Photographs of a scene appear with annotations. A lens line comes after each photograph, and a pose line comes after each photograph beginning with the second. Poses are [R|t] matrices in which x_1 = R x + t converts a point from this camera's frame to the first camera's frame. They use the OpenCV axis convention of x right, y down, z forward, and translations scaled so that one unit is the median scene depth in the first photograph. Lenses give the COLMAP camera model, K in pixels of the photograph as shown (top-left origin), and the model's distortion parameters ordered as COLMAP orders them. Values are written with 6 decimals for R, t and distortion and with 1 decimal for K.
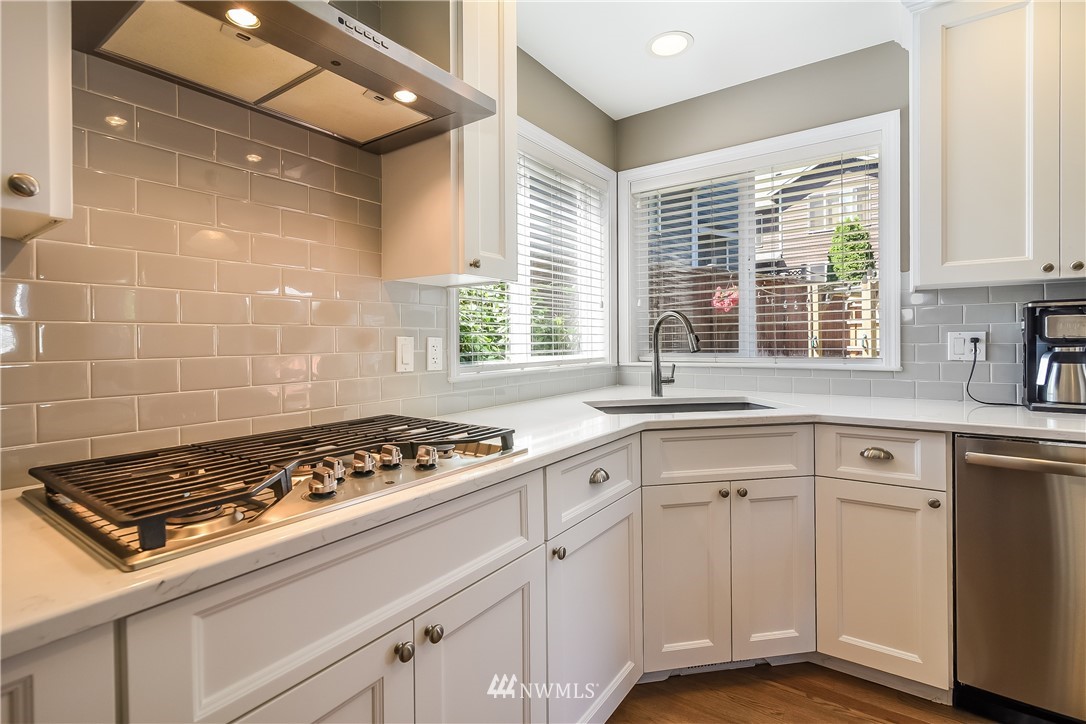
lens RADIAL K [[500.5, 0, 540.8], [0, 500.5, 341.5], [0, 0, 1]] dist [0.000564, 0.000150]
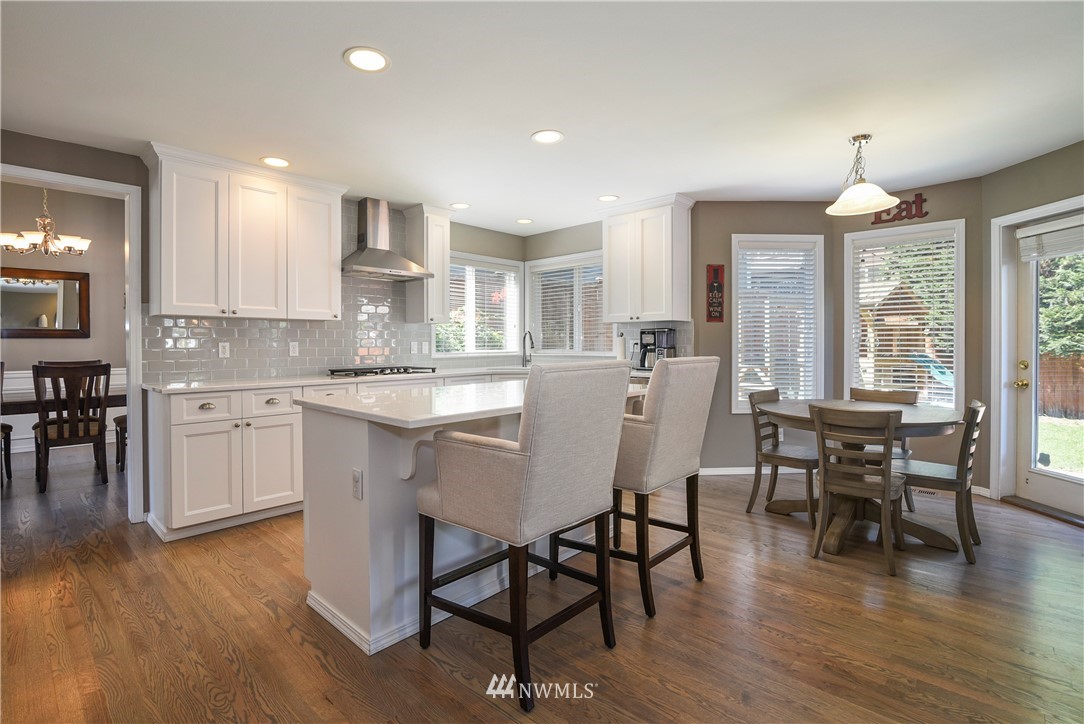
lens RADIAL K [[512.5, 0, 540.9], [0, 512.5, 336.7], [0, 0, 1]] dist [-0.022326, 0.000274]
pose [[0.989705, 0.002136, -0.143108, 0.854135], [-0.003767, 0.999931, -0.011126, -0.008168], [0.143074, 0.011550, 0.989645, -1.788721]]
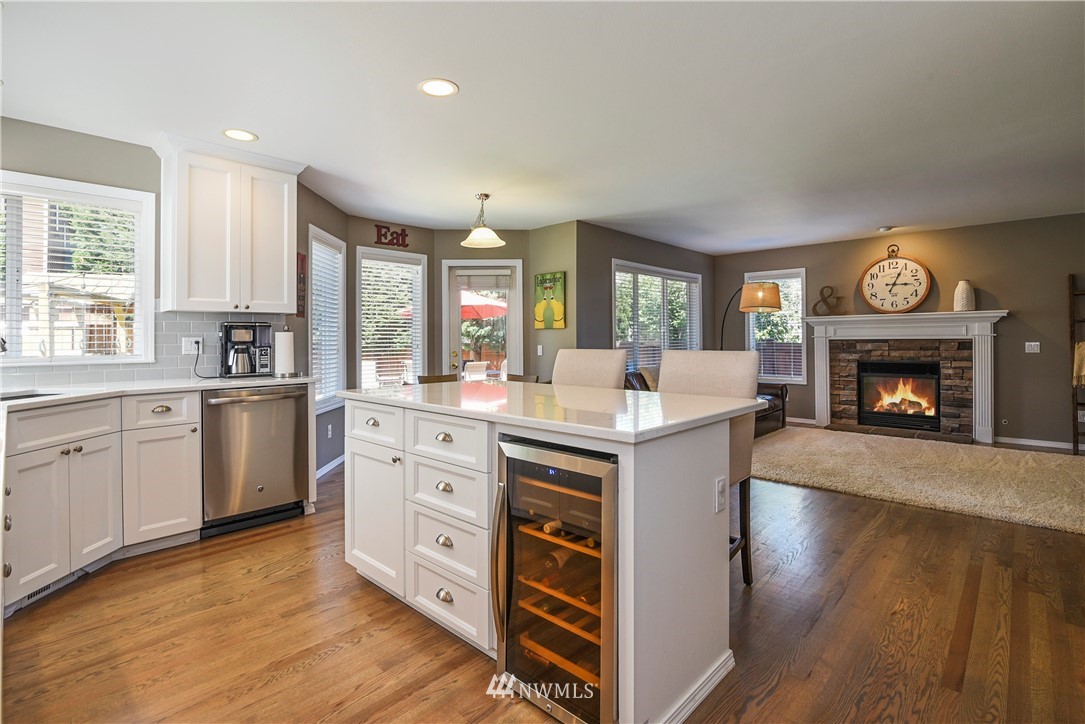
lens RADIAL K [[513.0, 0, 541.4], [0, 513.0, 336.7], [0, 0, 1]] dist [-0.022326, 0.000274]
pose [[0.144345, 0.011802, 0.989457, -0.791958], [0.006780, 0.999894, -0.012916, 0.009526], [-0.989504, 0.008573, 0.144250, -0.488919]]
